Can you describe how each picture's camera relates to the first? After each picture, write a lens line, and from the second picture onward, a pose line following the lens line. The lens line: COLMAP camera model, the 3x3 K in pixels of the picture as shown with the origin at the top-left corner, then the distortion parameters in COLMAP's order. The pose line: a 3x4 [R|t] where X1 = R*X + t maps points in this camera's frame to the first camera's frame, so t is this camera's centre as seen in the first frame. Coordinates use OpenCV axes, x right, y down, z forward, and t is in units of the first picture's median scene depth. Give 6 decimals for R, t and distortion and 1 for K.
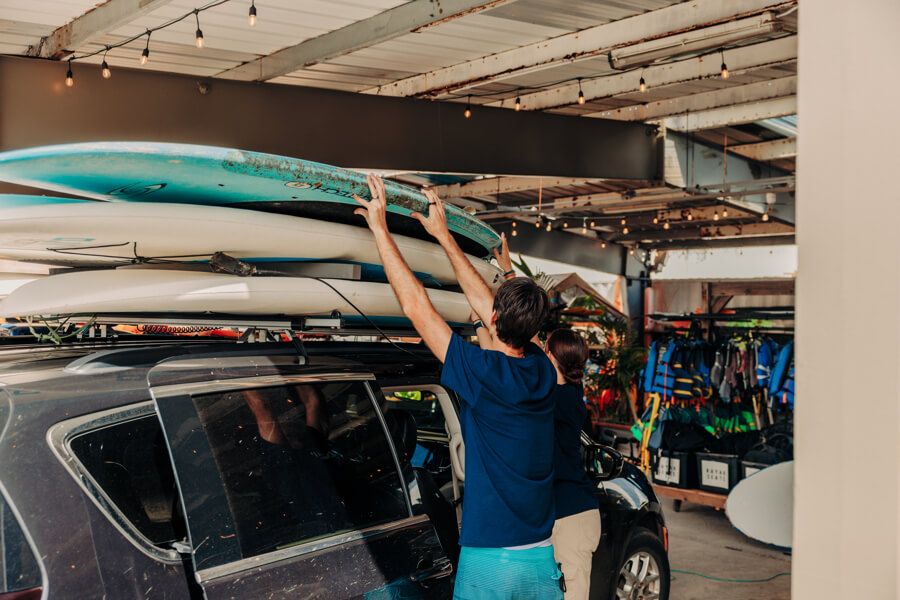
lens RADIAL K [[1008.2, 0, 455.0], [0, 1008.2, 298.1], [0, 0, 1]] dist [0.003332, 0.000000]
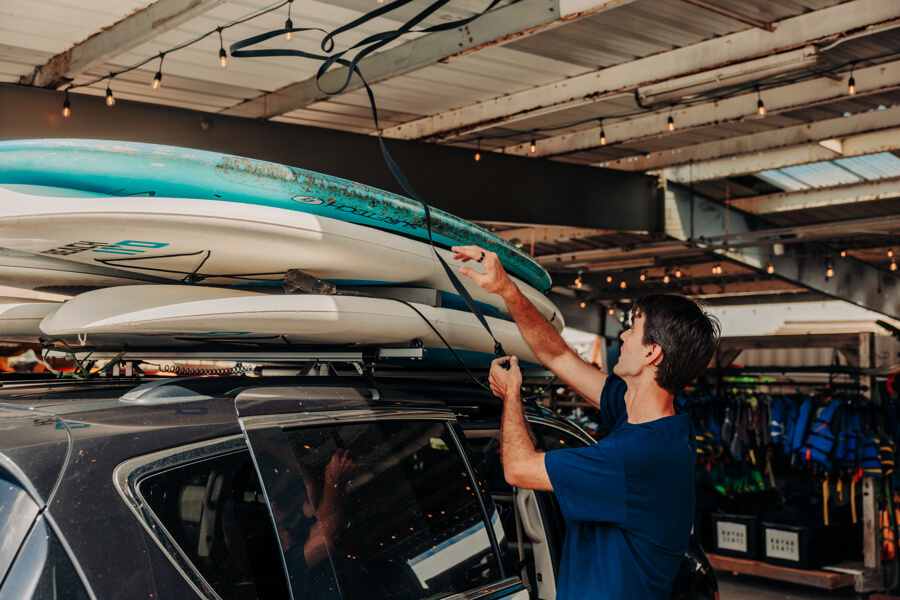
lens RADIAL K [[1008.2, 0, 452.4], [0, 1008.2, 298.4], [0, 0, 1]] dist [0.003332, 0.000000]
pose [[0.999076, 0.003638, 0.042827, -0.045399], [-0.000830, 0.997858, -0.065414, 0.012588], [-0.042974, 0.065318, 0.996939, 0.046506]]
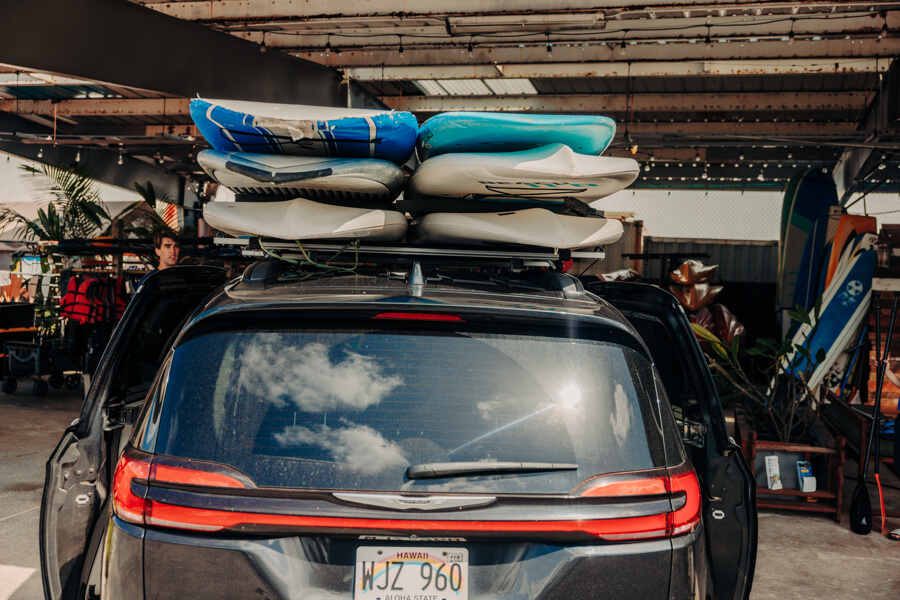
lens RADIAL K [[1008.2, 0, 453.5], [0, 1008.2, 302.8], [0, 0, 1]] dist [0.003332, 0.000000]
pose [[0.830009, -0.008518, 0.557685, -0.351594], [-0.032381, 0.997461, 0.063428, 0.003387], [-0.556809, -0.070705, 0.827626, 0.020693]]
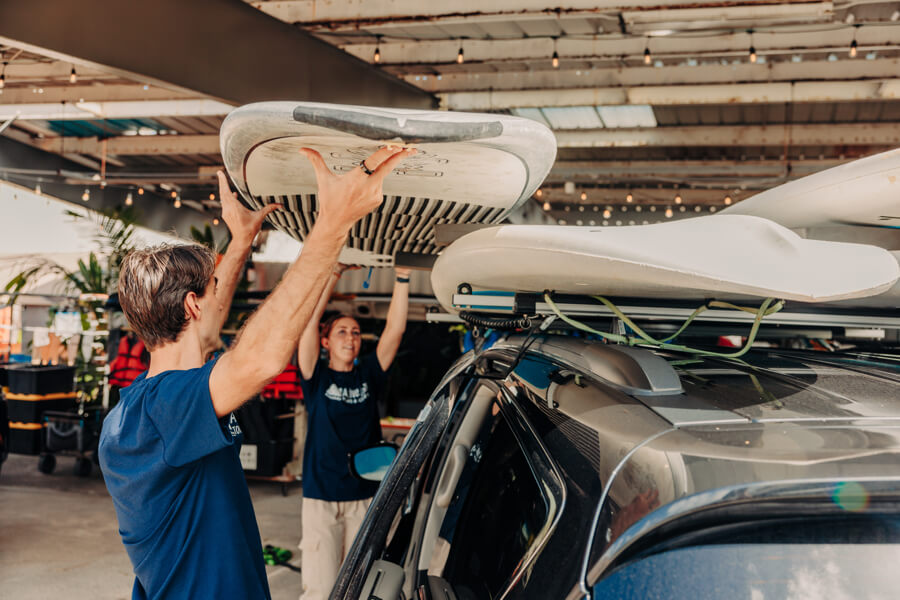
lens RADIAL K [[1008.2, 0, 452.3], [0, 1008.2, 306.4], [0, 0, 1]] dist [0.003332, 0.000000]
pose [[0.841507, 0.018079, 0.539943, -0.330594], [-0.032153, 0.999344, 0.016650, 0.004269], [-0.539288, -0.031372, 0.841537, 0.233153]]
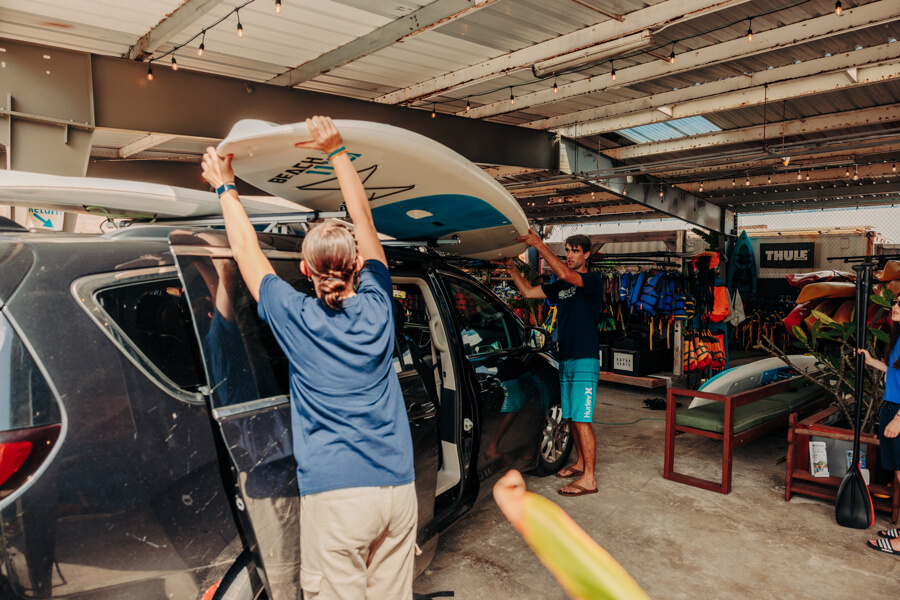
lens RADIAL K [[605.2, 0, 450.8], [0, 605.2, 294.6], [0, 0, 1]] dist [0.003042, 0.003950]
pose [[0.998579, -0.003120, 0.053204, -0.009025], [0.000379, 0.998675, 0.051456, 0.029904], [-0.053295, -0.051362, 0.997257, 0.088852]]
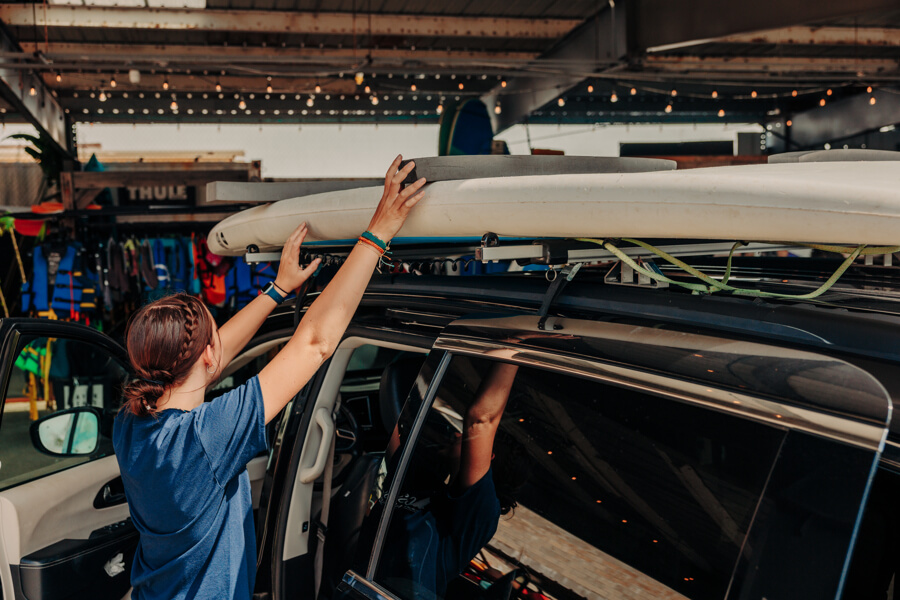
lens RADIAL K [[1008.2, 0, 447.3], [0, 1008.2, 294.9], [0, 0, 1]] dist [0.003332, 0.000000]
pose [[0.452430, -0.105394, 0.885550, -0.382256], [0.006741, 0.993368, 0.114782, -0.008911], [-0.891775, -0.045961, 0.450140, 0.361962]]
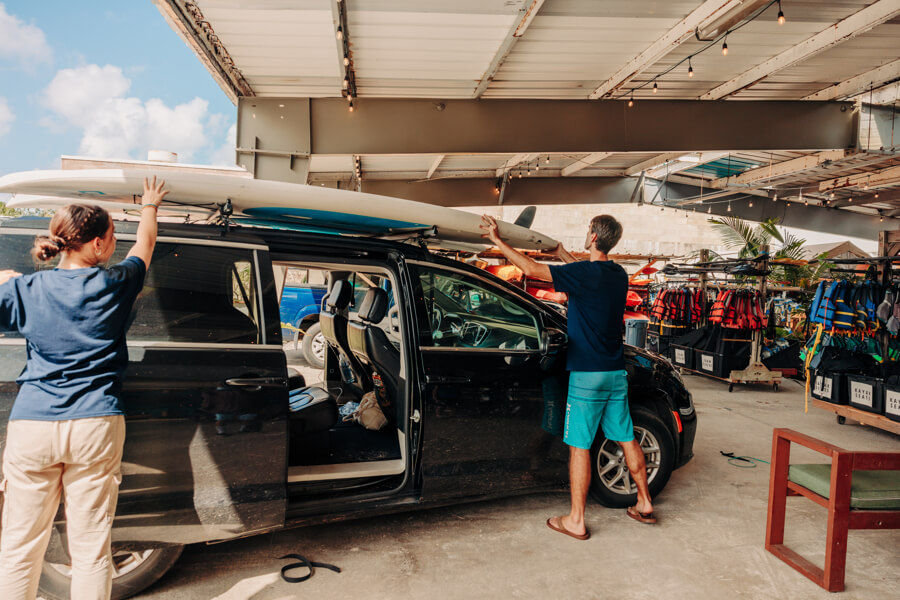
lens RADIAL K [[605.2, 0, 451.7], [0, 605.2, 295.5], [0, 0, 1]] dist [0.003042, 0.003950]
pose [[0.837839, 0.033035, -0.544917, 0.230384], [-0.014540, 0.999164, 0.038217, 0.041112], [0.545723, -0.024097, 0.837619, 0.159617]]
